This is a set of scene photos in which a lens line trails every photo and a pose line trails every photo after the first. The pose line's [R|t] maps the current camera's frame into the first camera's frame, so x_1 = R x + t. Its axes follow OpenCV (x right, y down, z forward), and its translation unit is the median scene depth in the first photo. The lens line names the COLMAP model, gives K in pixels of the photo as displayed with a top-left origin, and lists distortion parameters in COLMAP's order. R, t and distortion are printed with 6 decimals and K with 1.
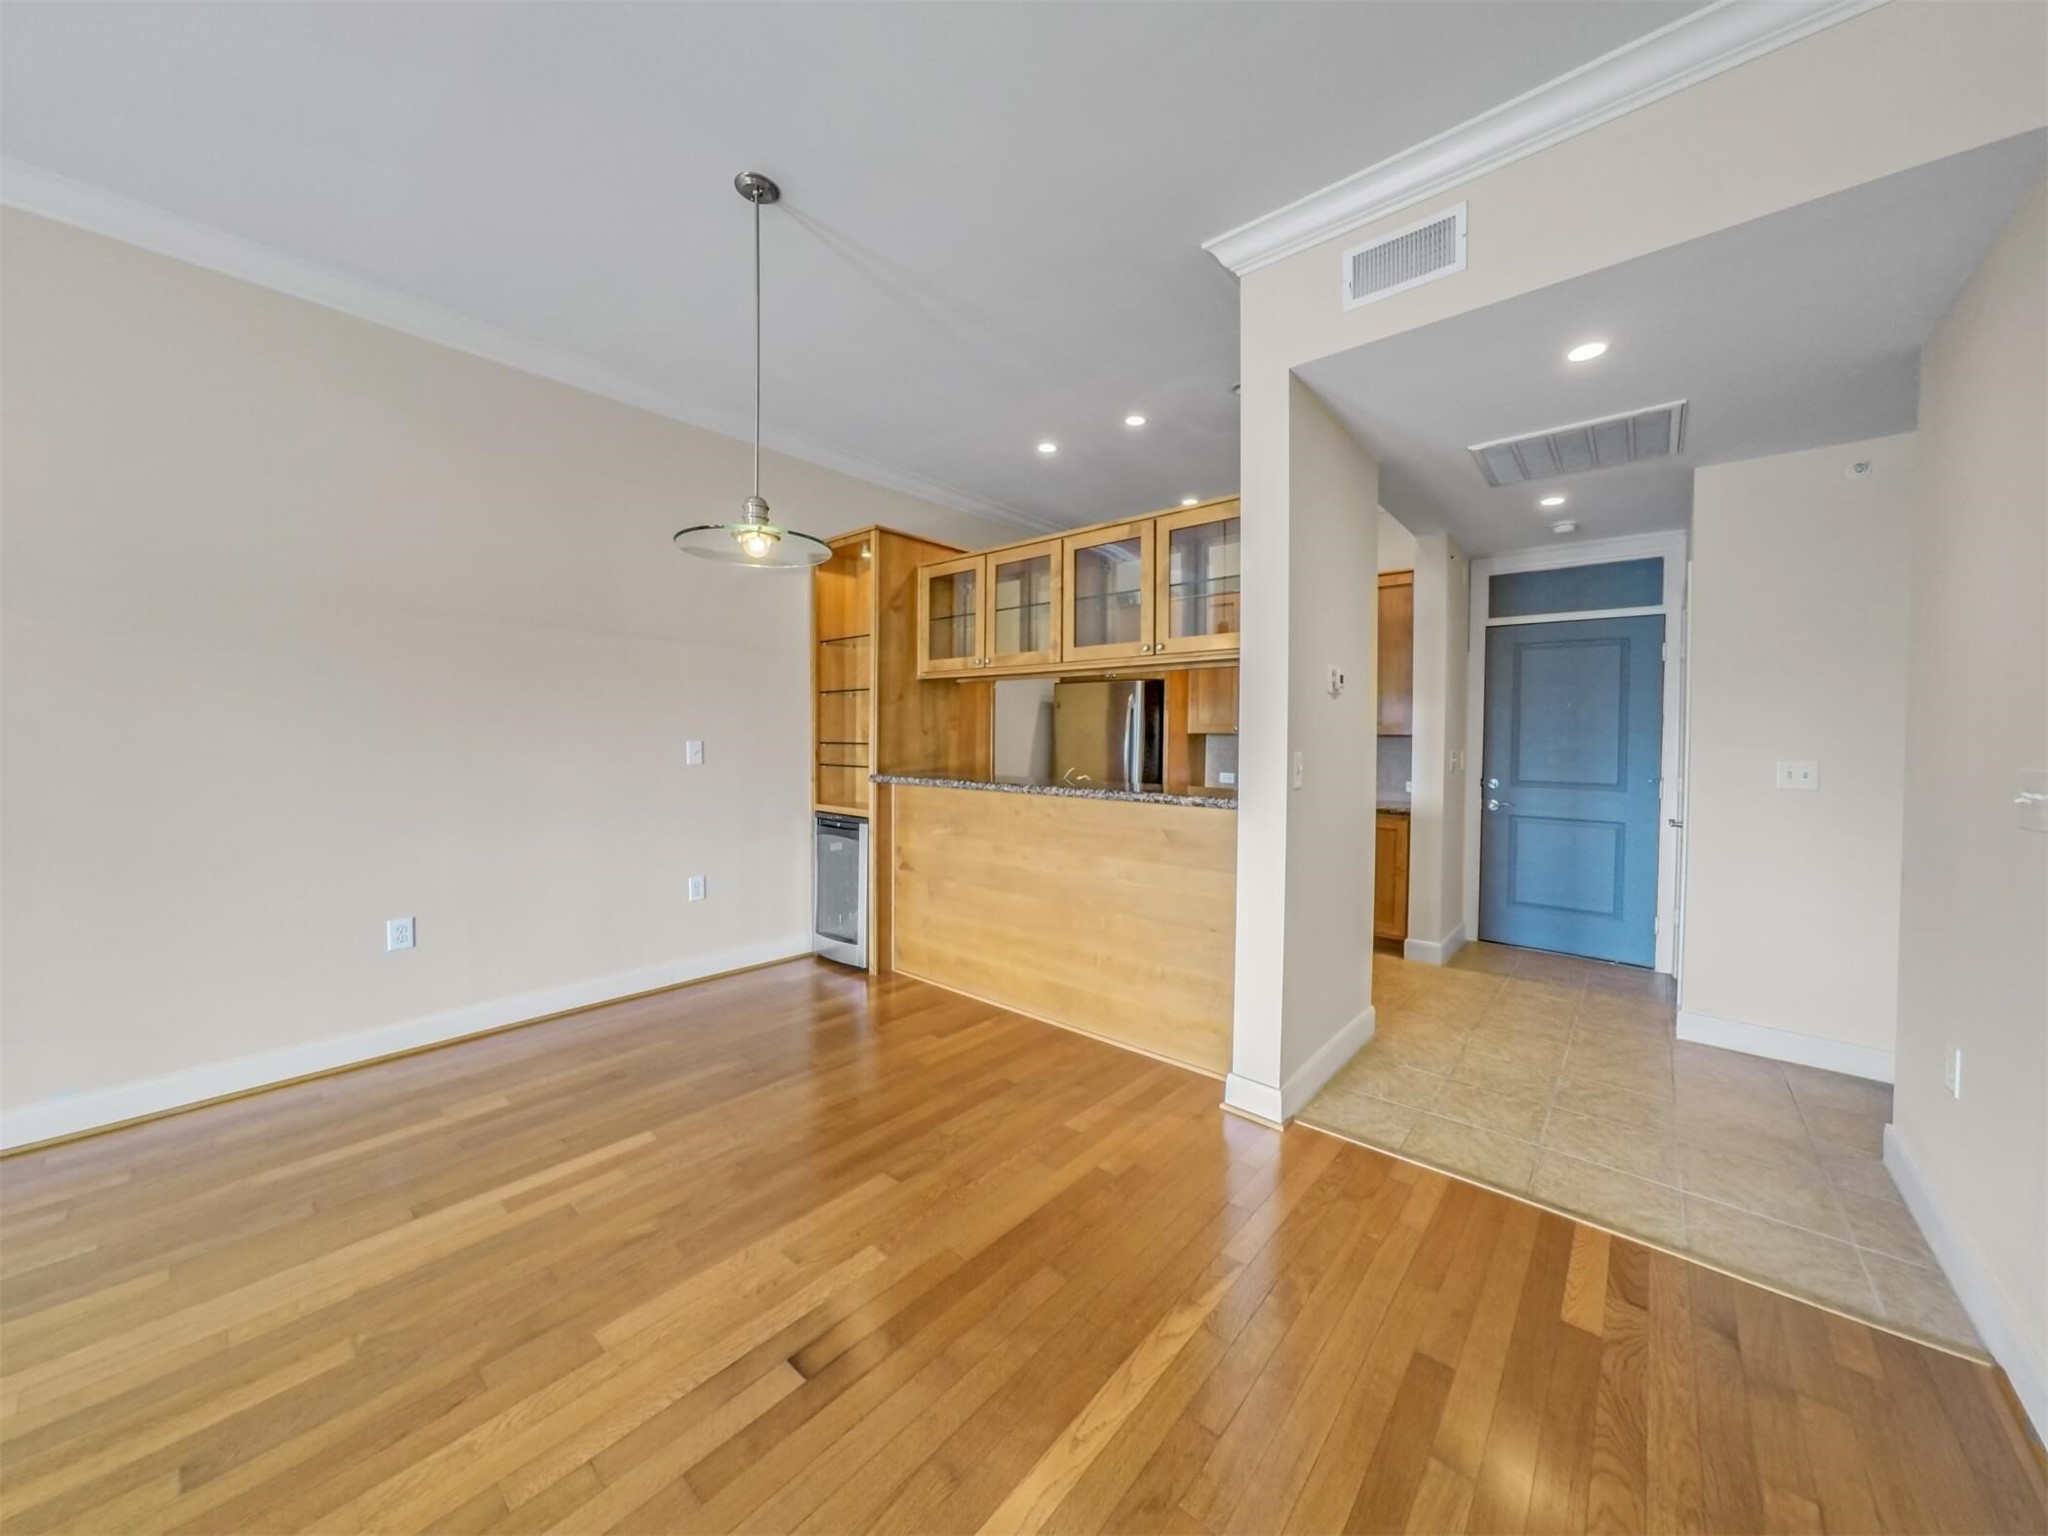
lens RADIAL K [[735.1, 0, 1040.2], [0, 735.1, 756.9], [0, 0, 1]] dist [-0.015360, 0.005255]
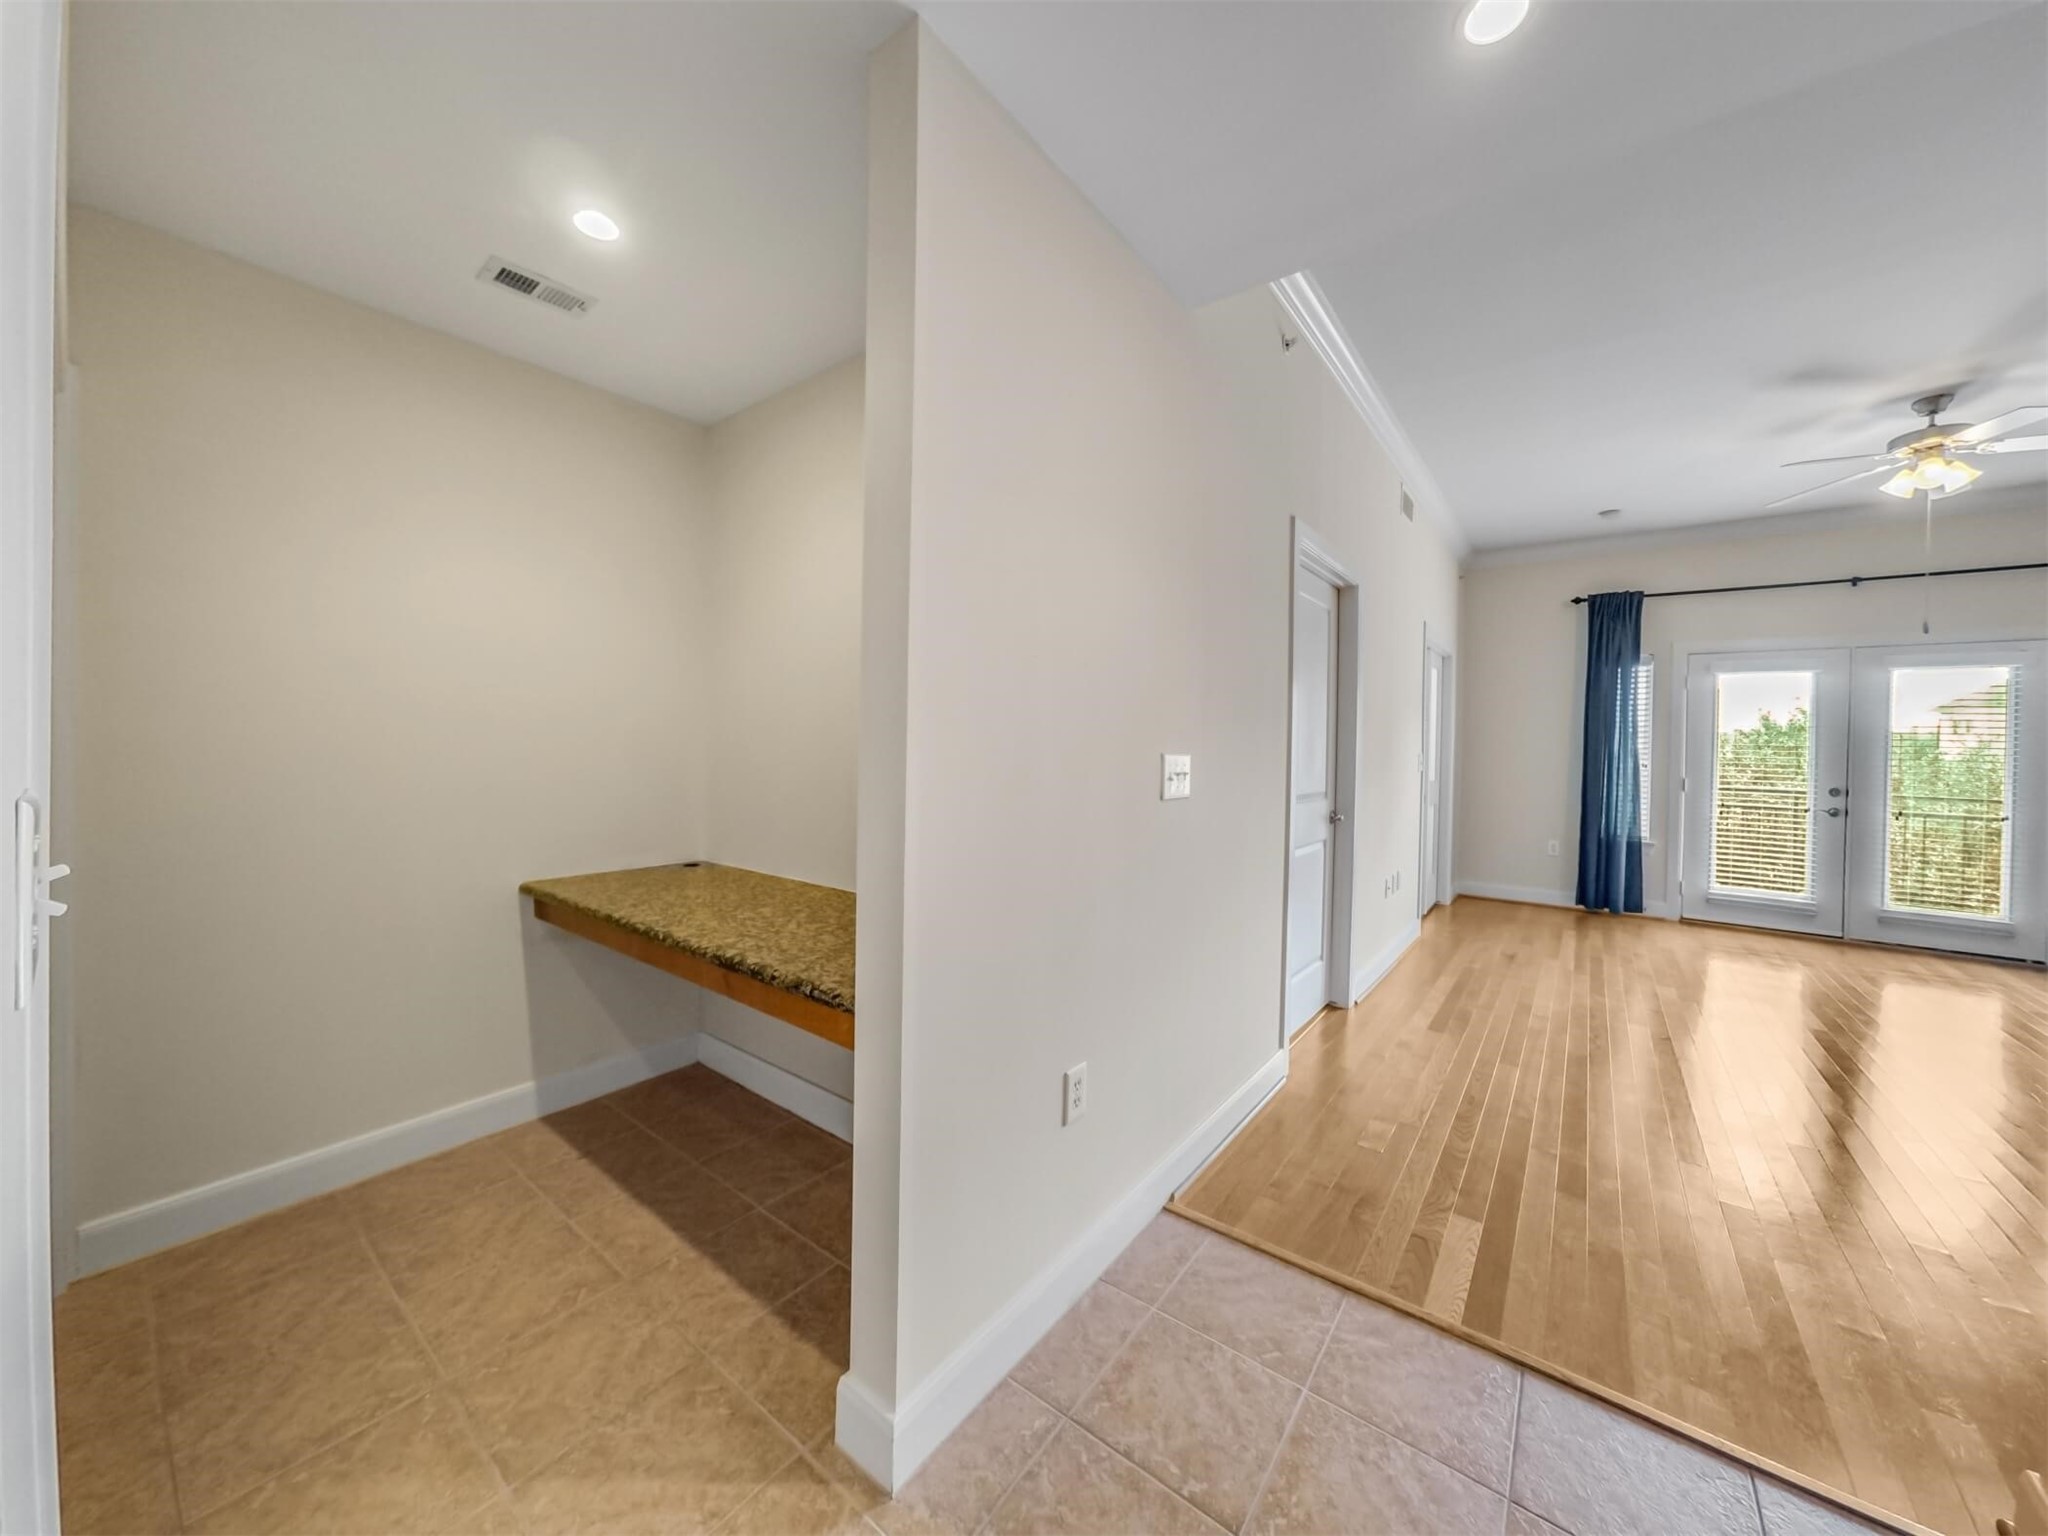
lens RADIAL K [[735.1, 0, 1049.3], [0, 735.1, 753.4], [0, 0, 1]] dist [-0.015360, 0.005255]
pose [[-0.997457, -0.033144, -0.063095, 0.767666], [-0.035697, 0.998571, 0.039772, -0.013069], [0.061686, 0.041923, -0.997215, 1.064147]]
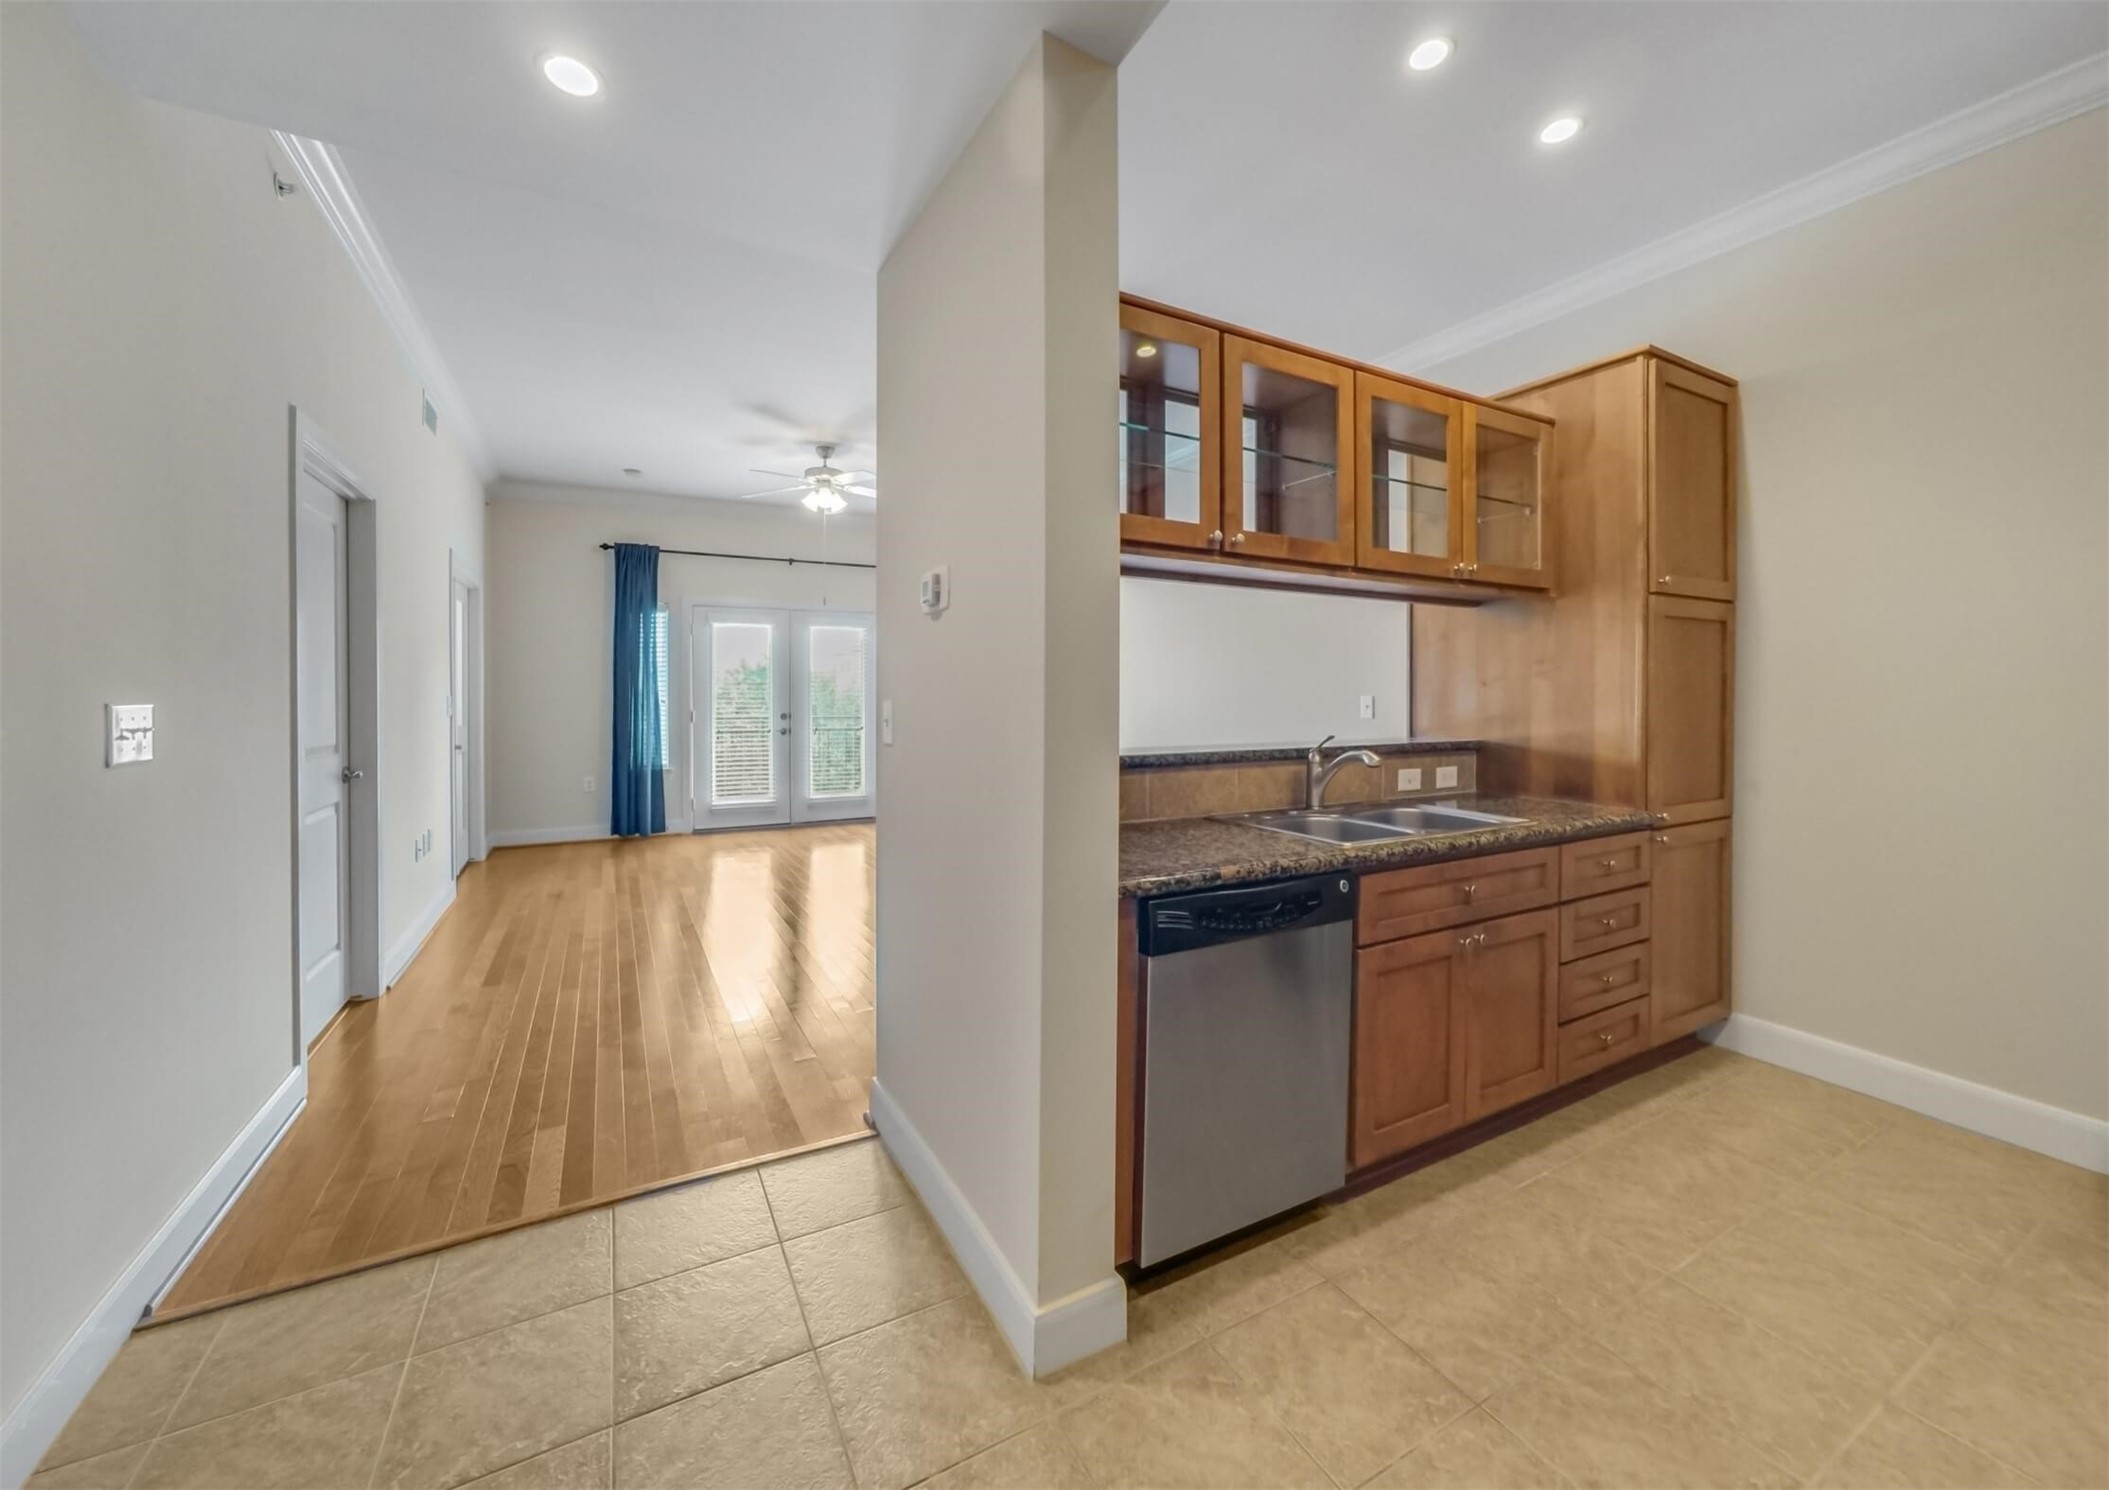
lens RADIAL K [[797.9, 0, 1033.6], [0, 797.9, 701.2], [0, 0, 1]] dist [0.002401, 0.001888]
pose [[-0.370929, -0.005180, -0.928647, 0.875078], [-0.032267, 0.999453, 0.007314, -0.014349], [0.928100, 0.032678, -0.370893, 1.150181]]
